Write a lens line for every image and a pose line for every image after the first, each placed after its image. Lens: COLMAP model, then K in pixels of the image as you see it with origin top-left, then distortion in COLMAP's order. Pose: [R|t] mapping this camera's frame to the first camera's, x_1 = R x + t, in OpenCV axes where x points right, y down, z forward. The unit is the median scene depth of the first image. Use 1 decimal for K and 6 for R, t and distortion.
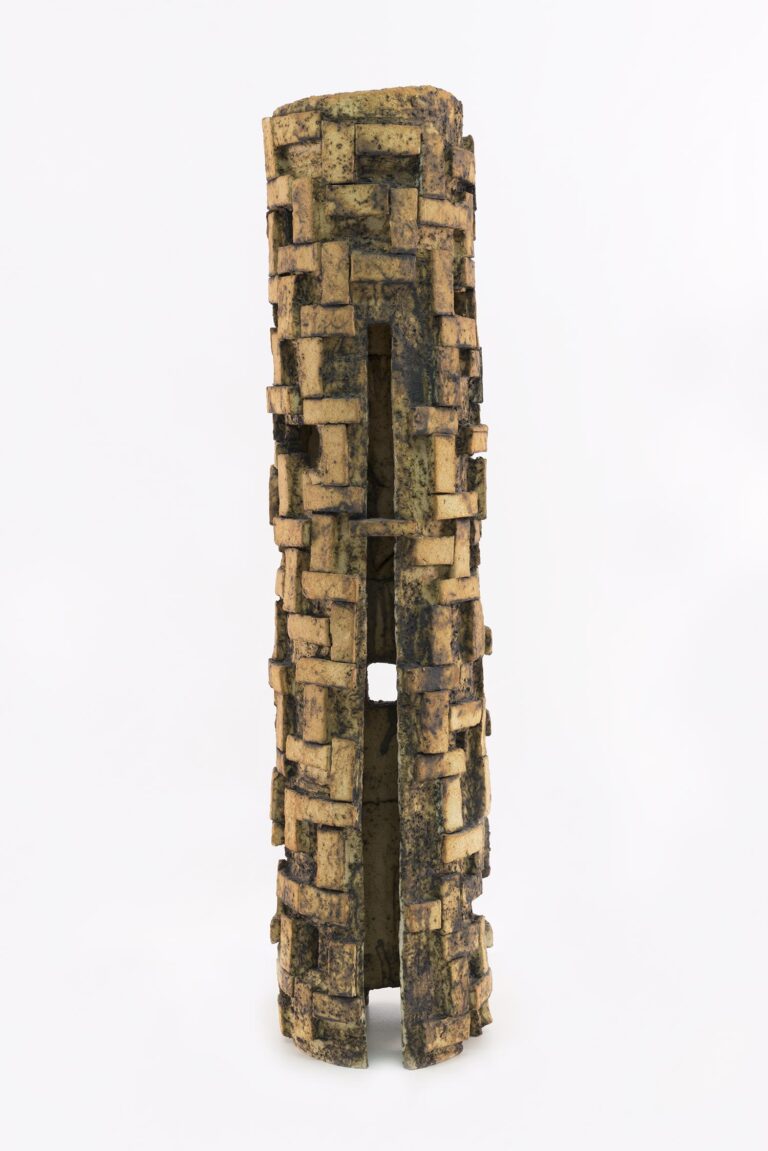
lens RADIAL K [[1722.3, 0, 384.1], [0, 1722.3, 578.0], [0, 0, 1]] dist [-0.002188, 0.000000]
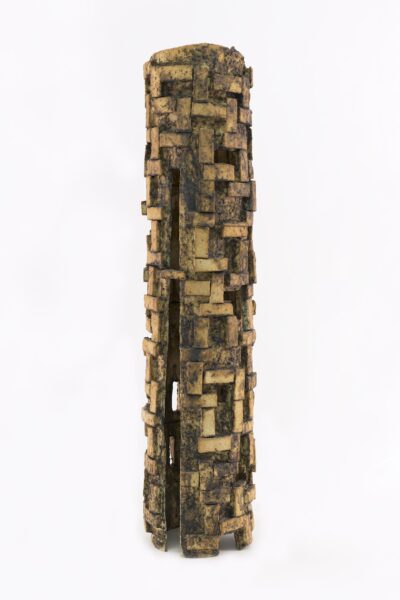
lens RADIAL K [[897.8, 0, 200.3], [0, 897.8, 298.8], [0, 0, 1]] dist [-0.002188, 0.000000]
pose [[0.851021, 0.065491, -0.521031, 0.551816], [-0.064257, 0.997724, 0.020455, -0.024423], [0.521185, 0.016073, 0.853292, 0.156999]]
